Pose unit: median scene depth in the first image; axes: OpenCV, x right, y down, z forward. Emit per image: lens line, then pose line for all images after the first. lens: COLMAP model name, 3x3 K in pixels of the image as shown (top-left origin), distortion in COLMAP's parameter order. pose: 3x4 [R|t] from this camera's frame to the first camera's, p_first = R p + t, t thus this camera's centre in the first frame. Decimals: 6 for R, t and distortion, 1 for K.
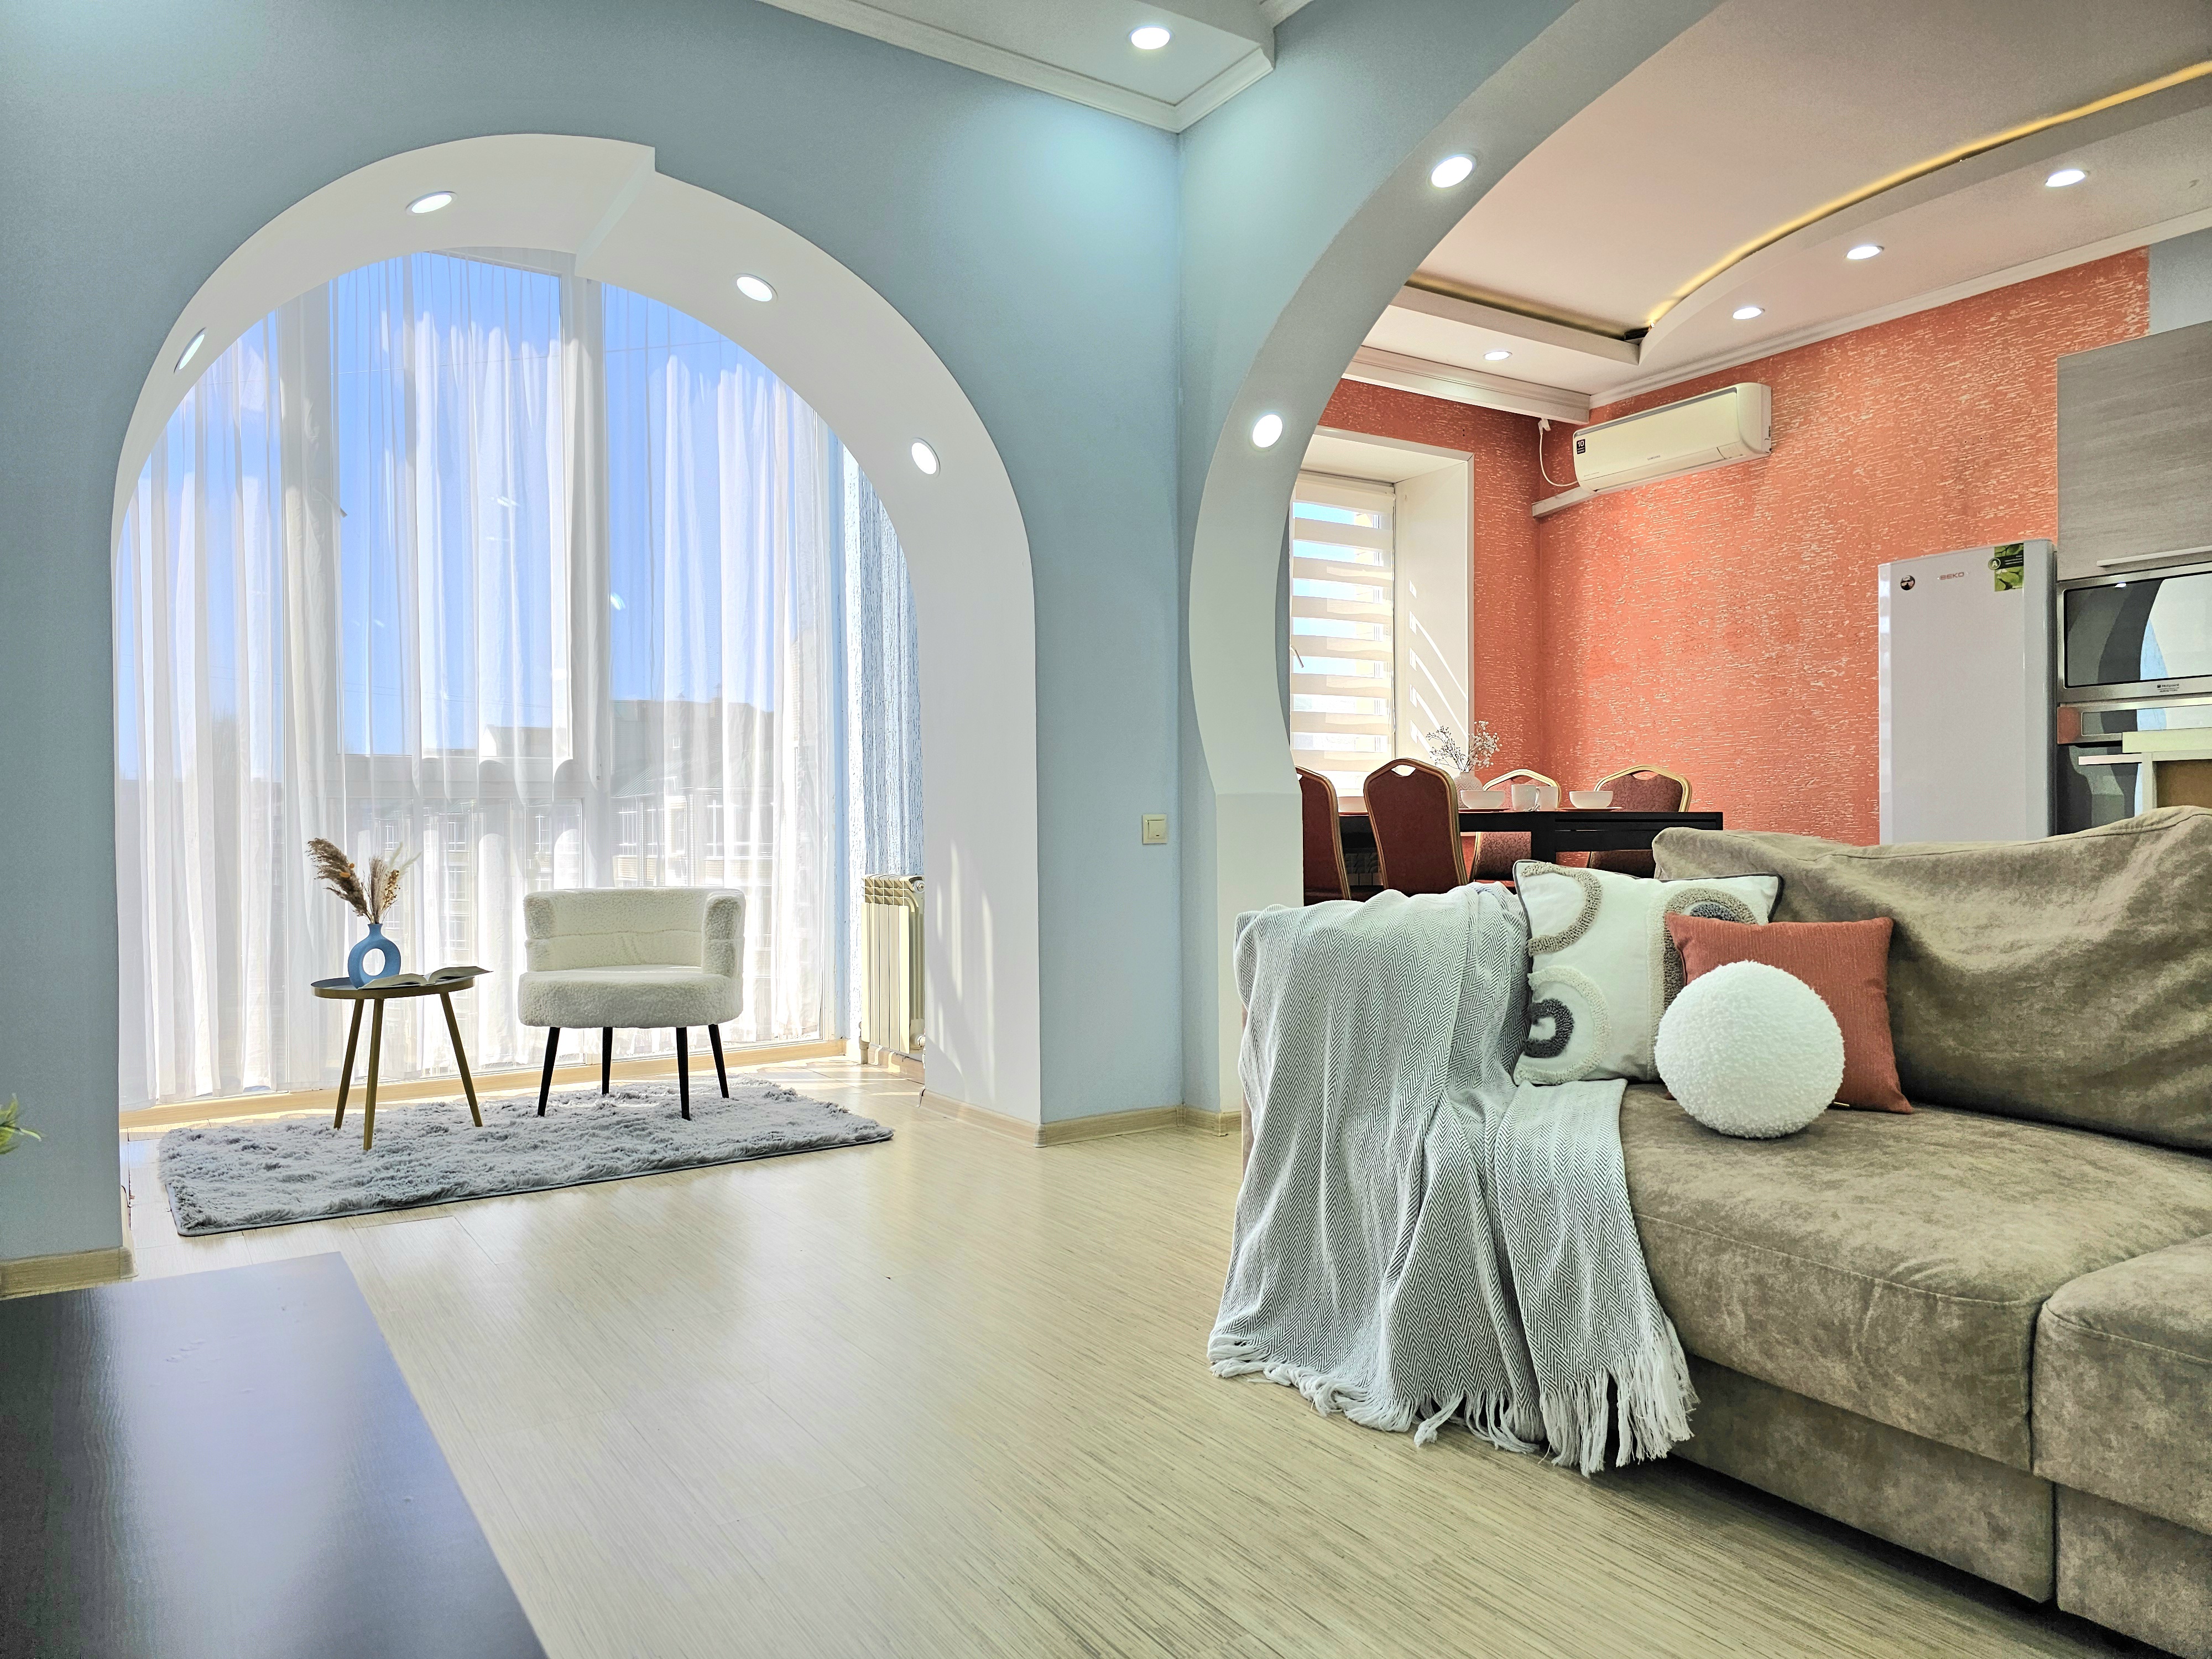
lens RADIAL K [[1490.5, 0, 1103.8], [0, 1490.5, 835.8], [0, 0, 1]] dist [0.058708, -0.058526]
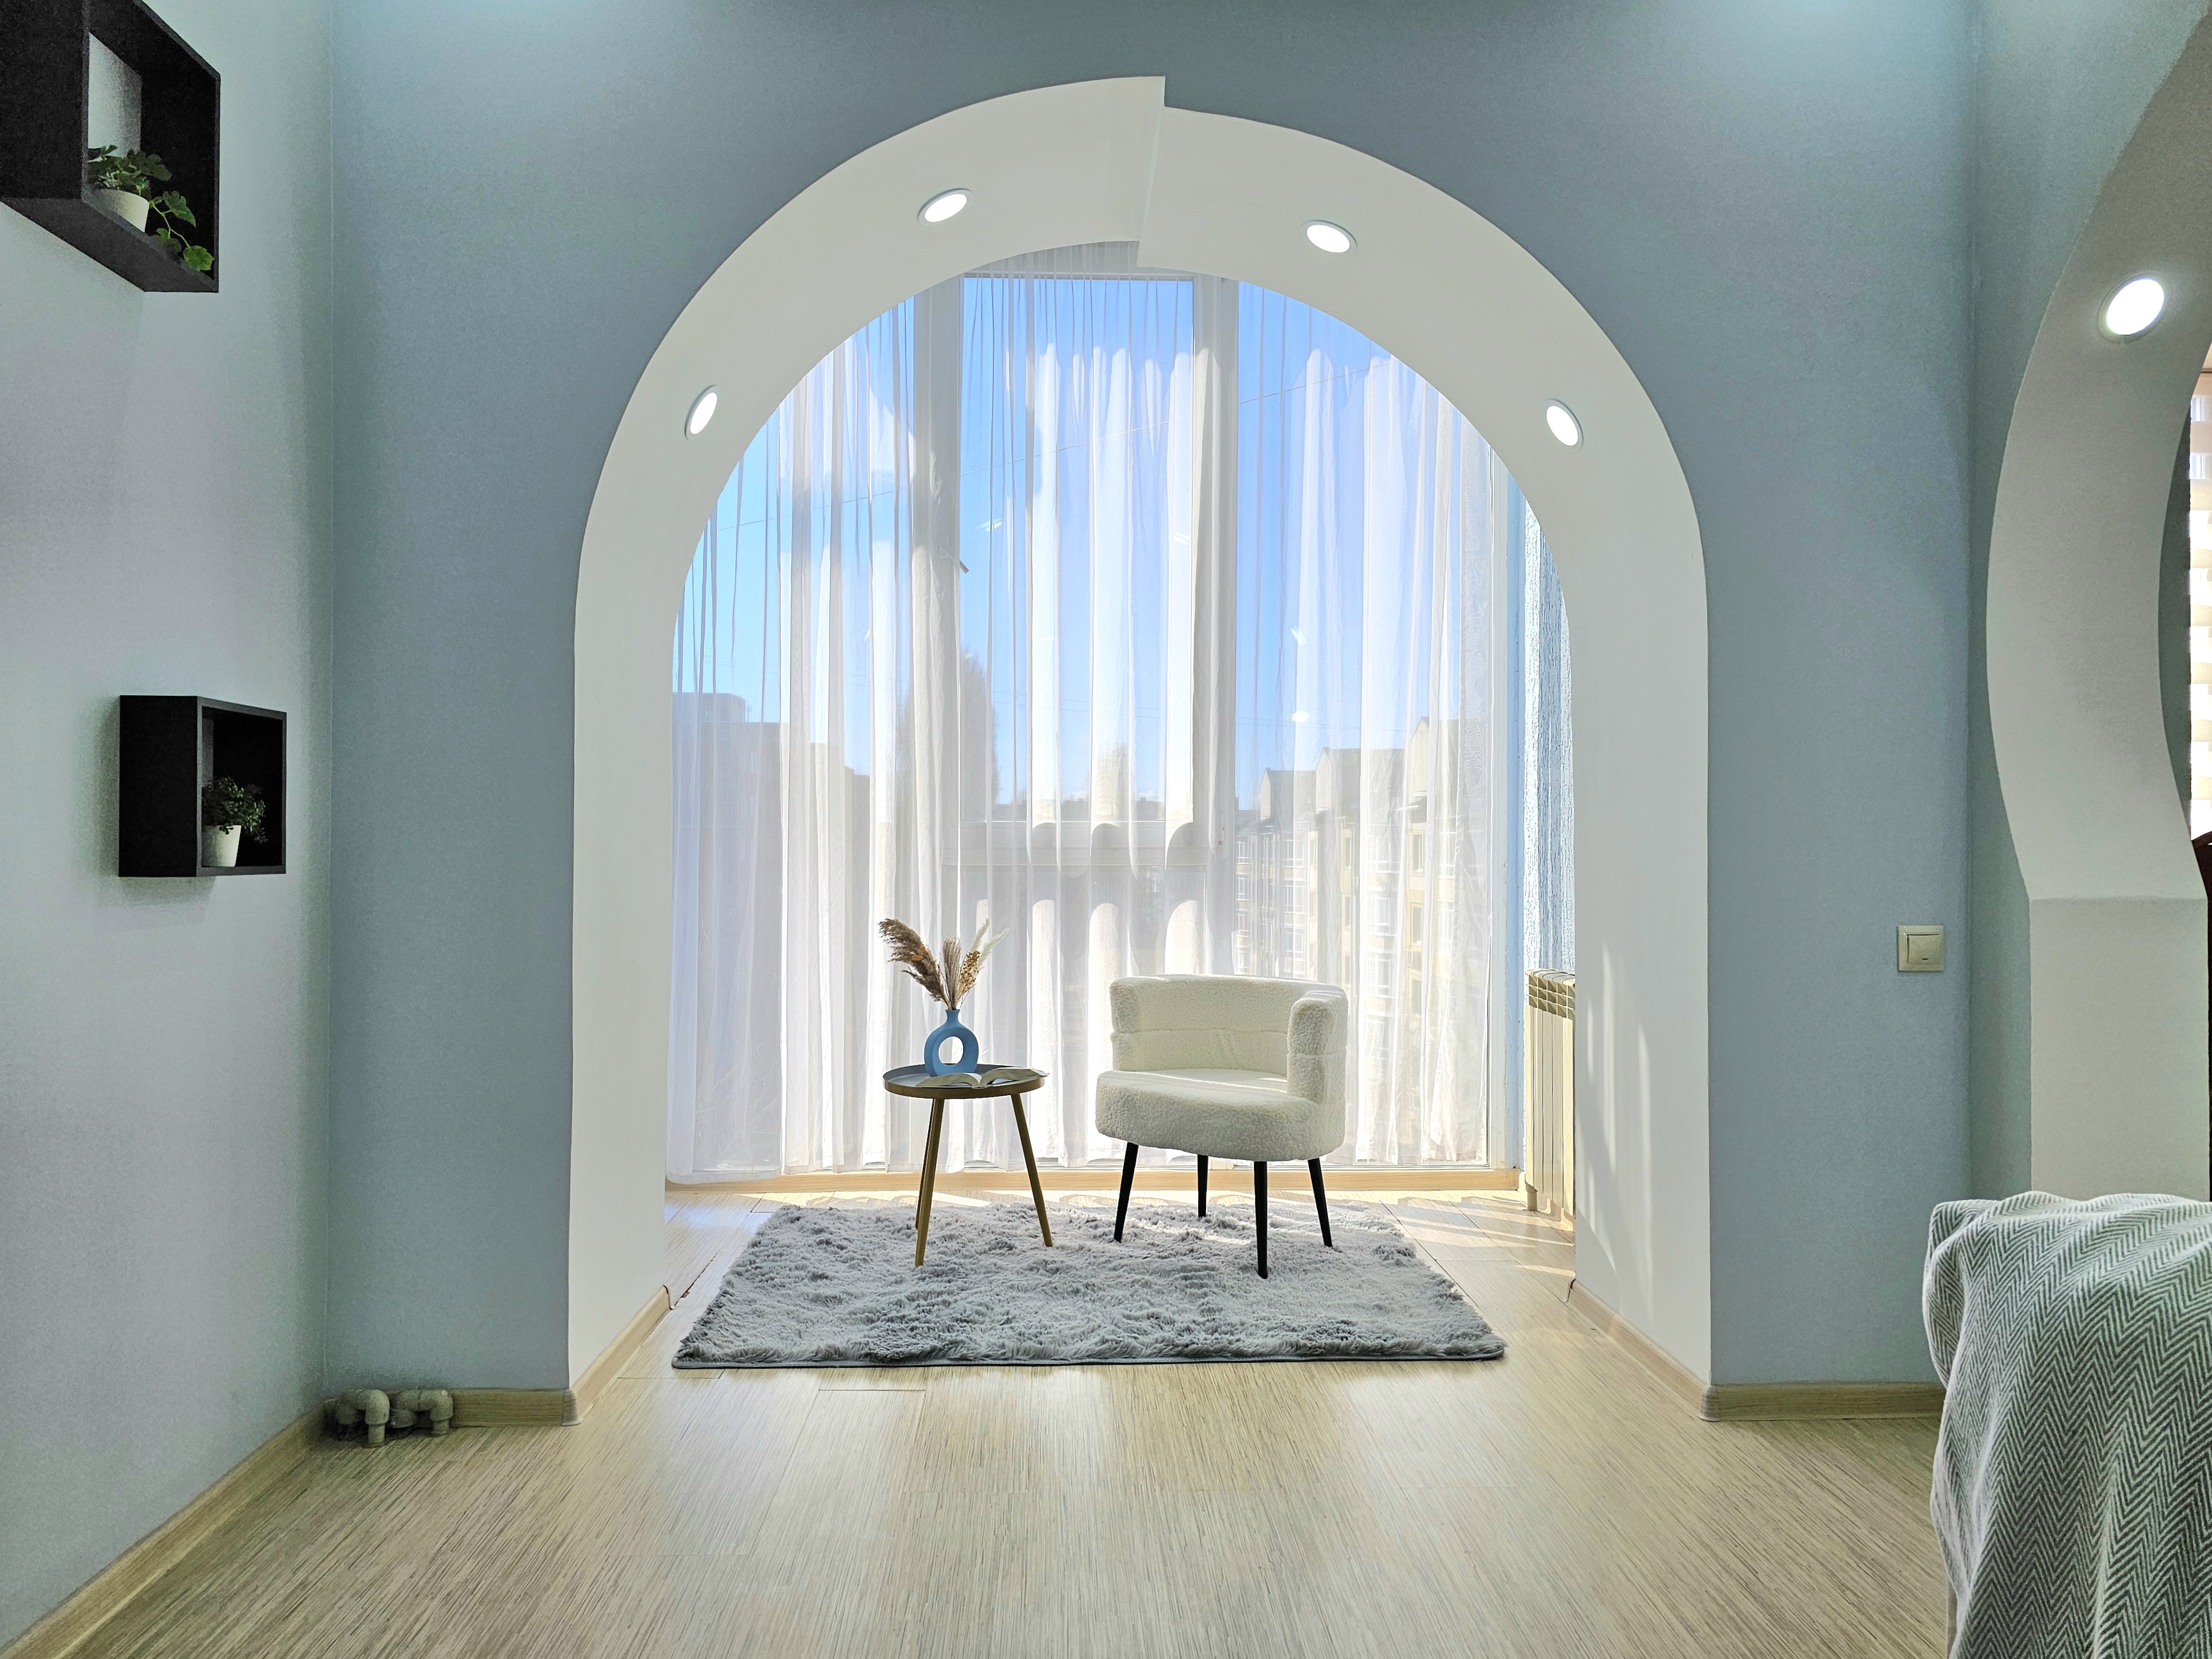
lens RADIAL K [[1520.8, 0, 1096.9], [0, 1520.8, 829.3], [0, 0, 1]] dist [0.063657, -0.075748]
pose [[0.857401, 0.006629, -0.514606, 0.075324], [-0.015085, 0.999811, -0.012254, -0.044210], [0.514428, 0.018269, 0.857339, 0.254741]]
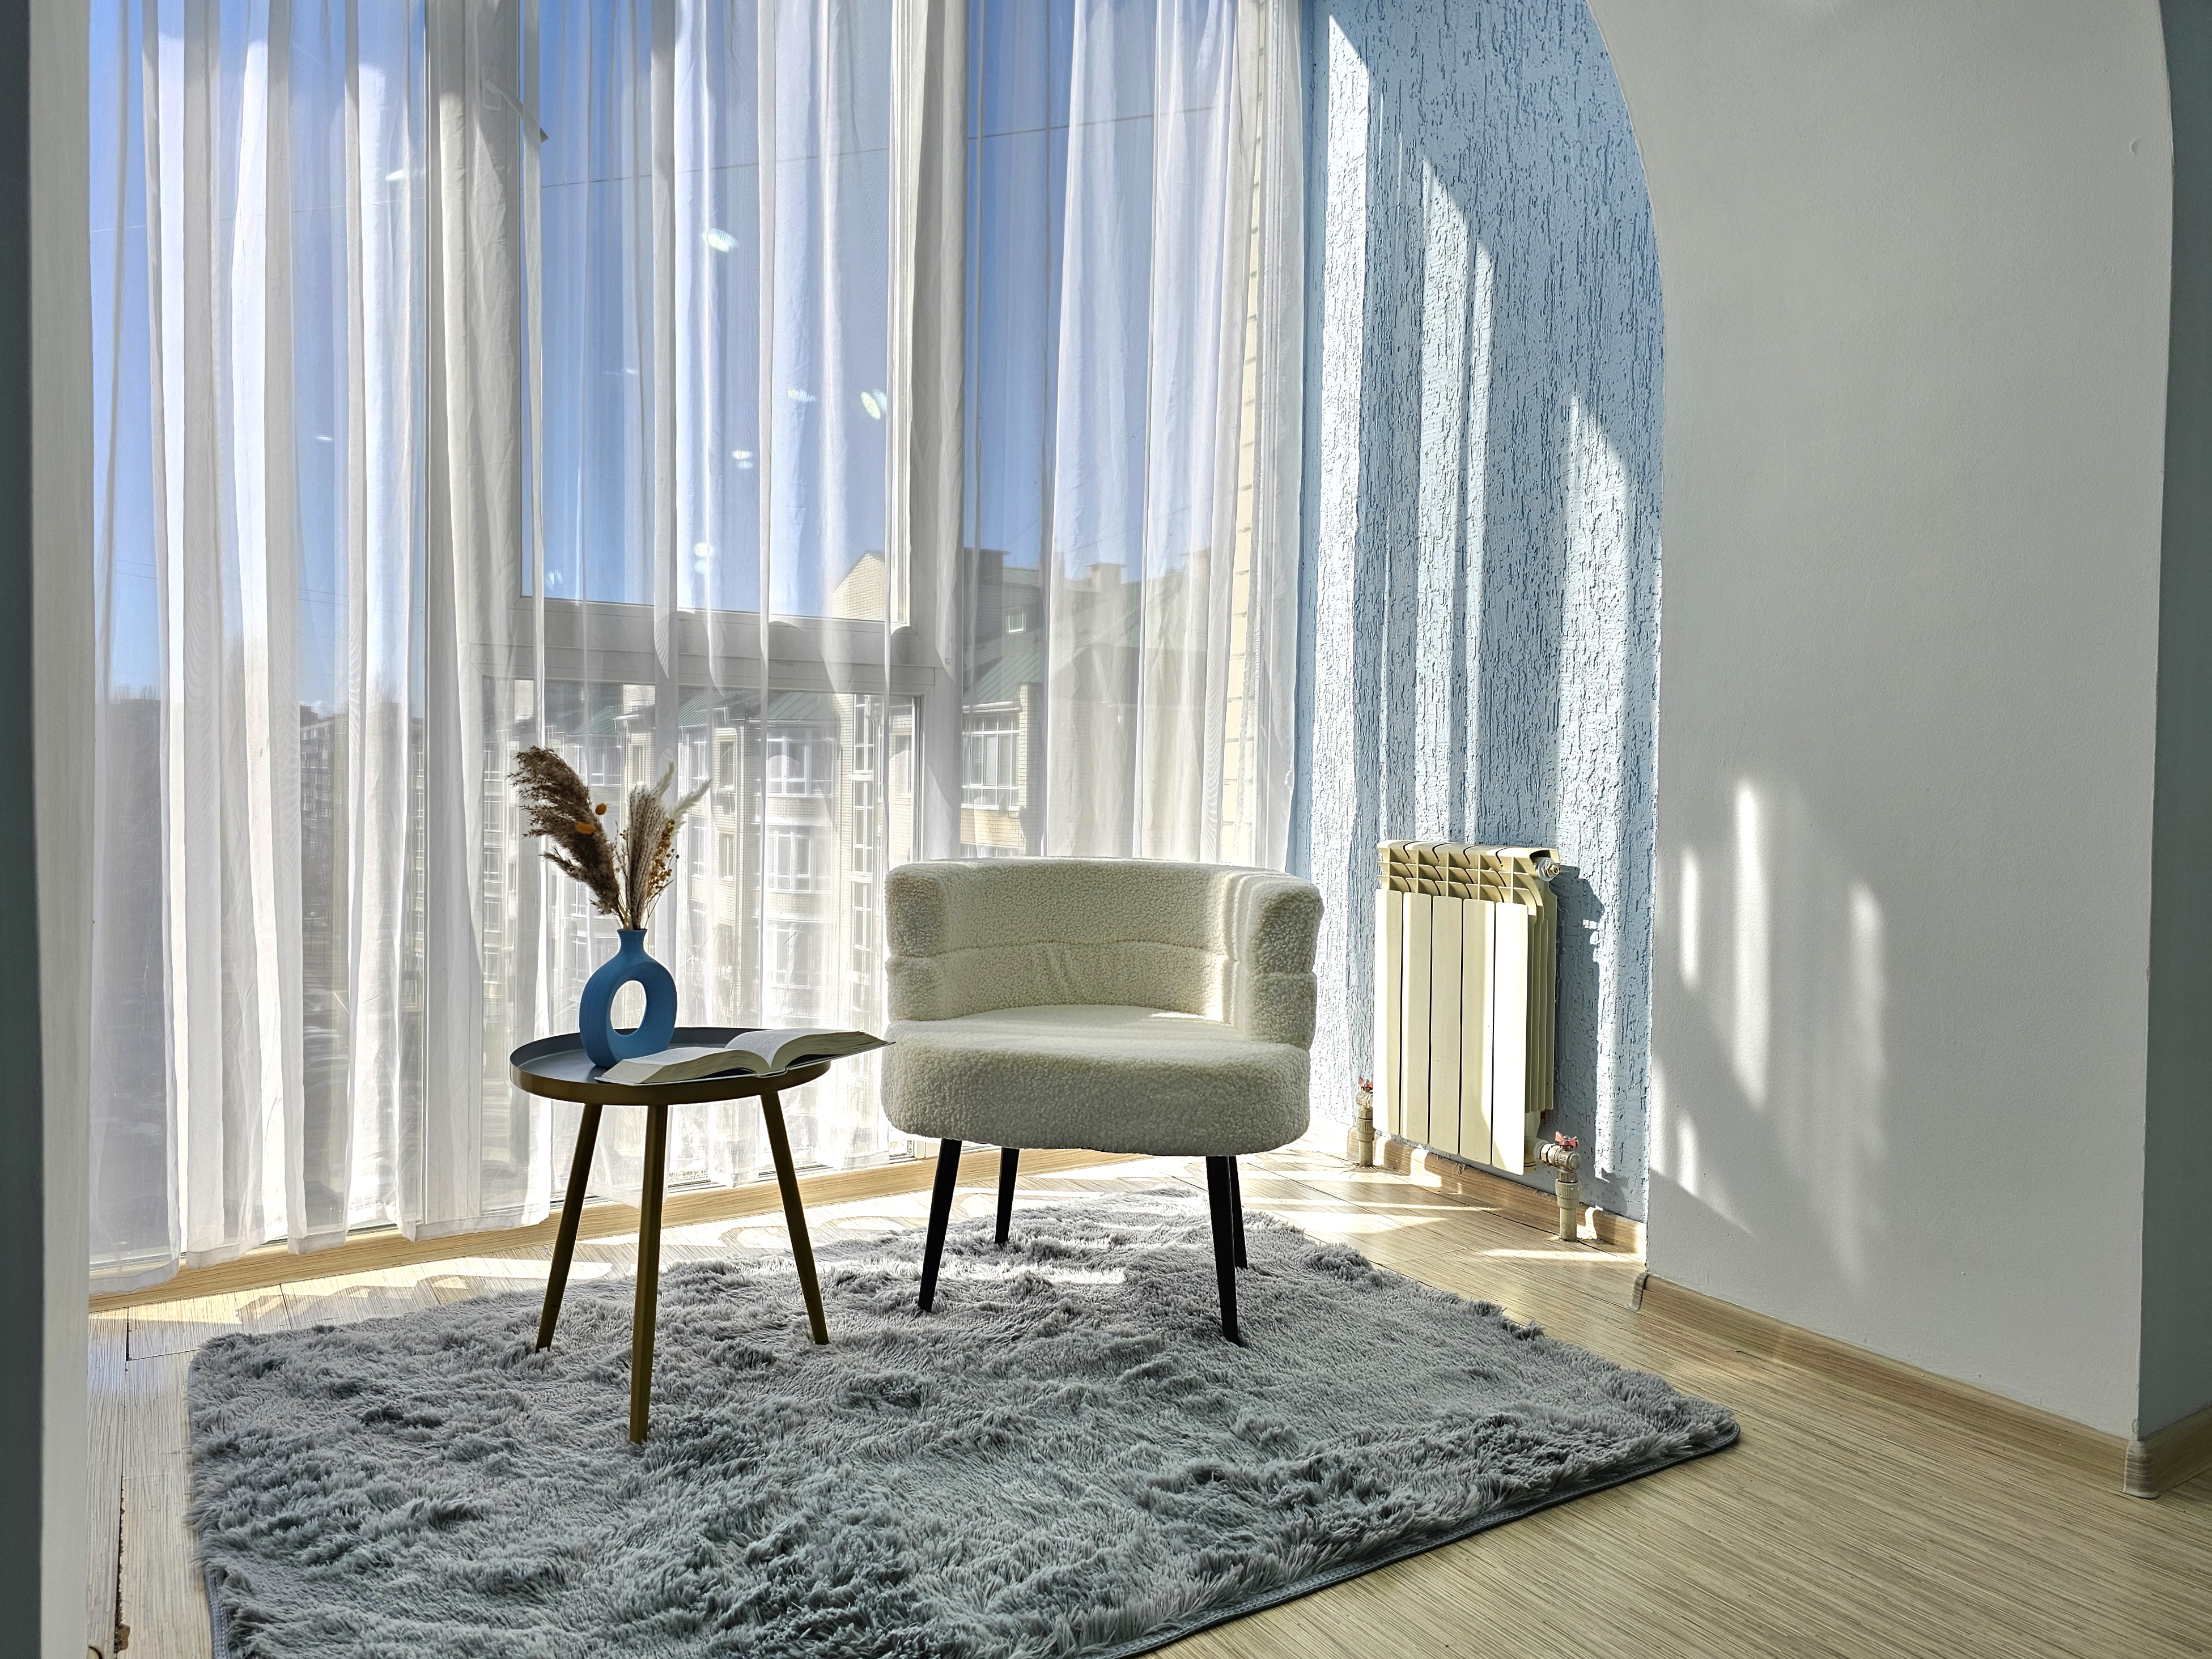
lens RADIAL K [[1520.5, 0, 1096.9], [0, 1520.5, 829.3], [0, 0, 1]] dist [0.063657, -0.075748]
pose [[0.999237, 0.026913, -0.028298, -0.336372], [-0.026034, 0.999181, 0.030980, 0.007510], [0.029108, -0.030220, 0.999119, 0.538508]]
